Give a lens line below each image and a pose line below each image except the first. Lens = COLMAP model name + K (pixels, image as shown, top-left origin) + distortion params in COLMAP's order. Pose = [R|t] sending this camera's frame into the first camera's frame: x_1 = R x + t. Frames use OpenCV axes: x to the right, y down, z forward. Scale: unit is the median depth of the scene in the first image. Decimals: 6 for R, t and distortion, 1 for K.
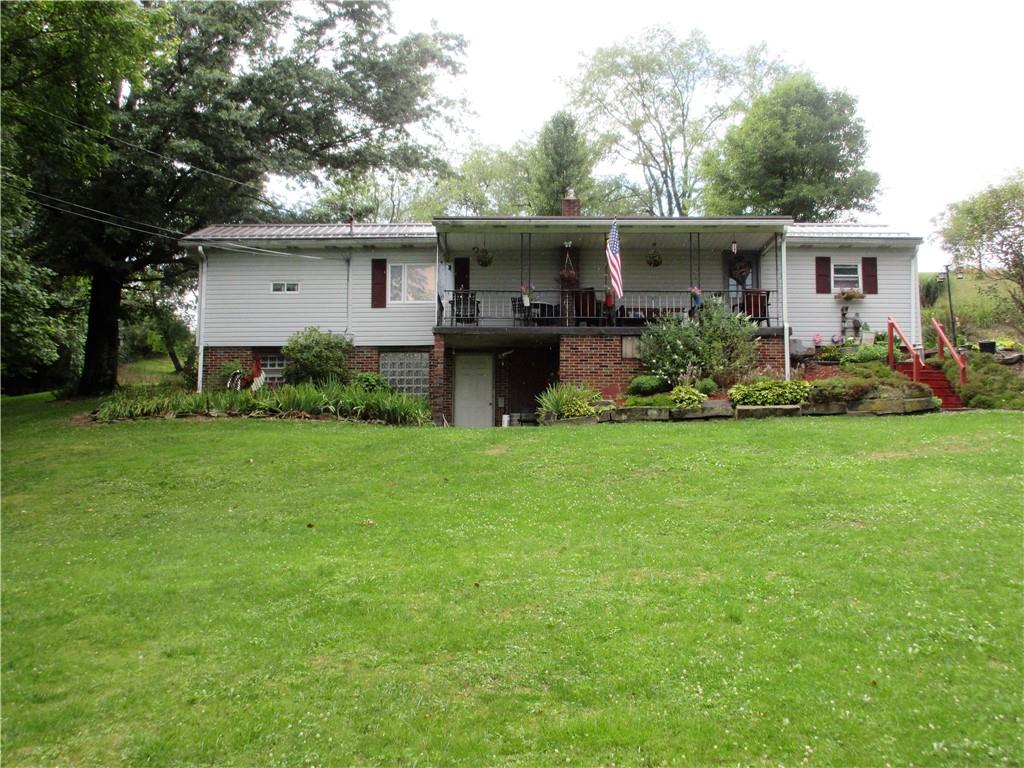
lens RADIAL K [[1056.6, 0, 512.2], [0, 1056.6, 387.8], [0, 0, 1]] dist [0.007846, 0.000000]
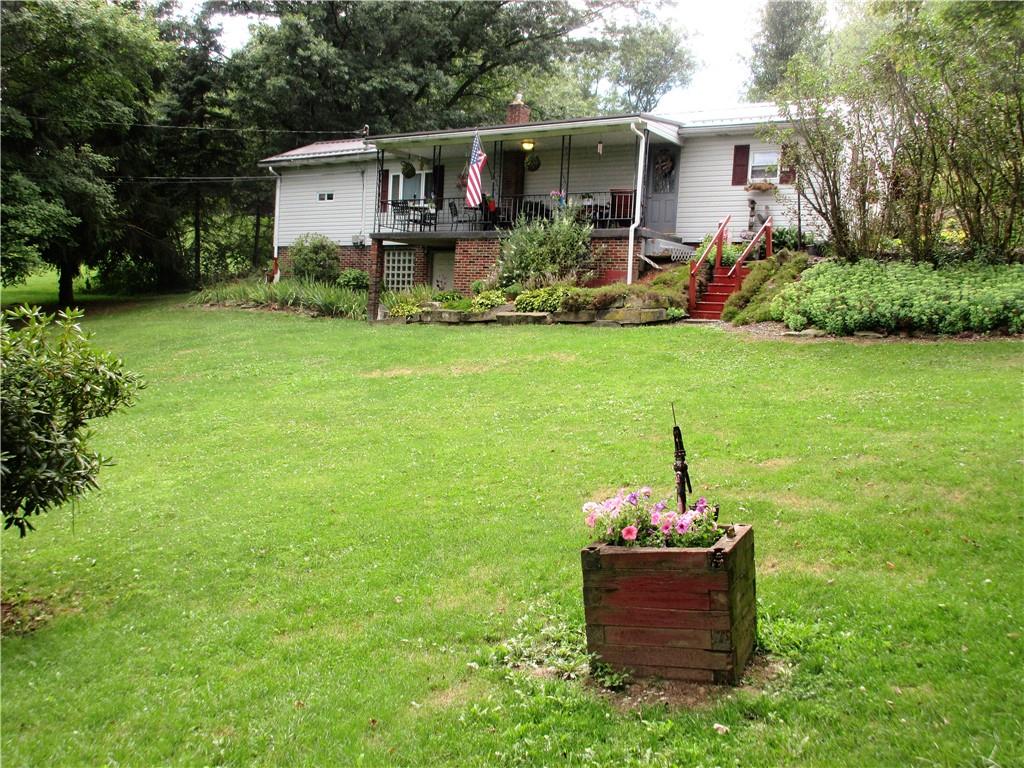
lens RADIAL K [[1056.6, 0, 511.5], [0, 1056.6, 380.9], [0, 0, 1]] dist [0.007846, 0.000000]
pose [[0.823180, 0.065254, -0.564018, 0.694068], [0.013629, 0.990817, 0.134524, -0.048003], [0.567617, -0.118424, 0.814731, 0.107407]]
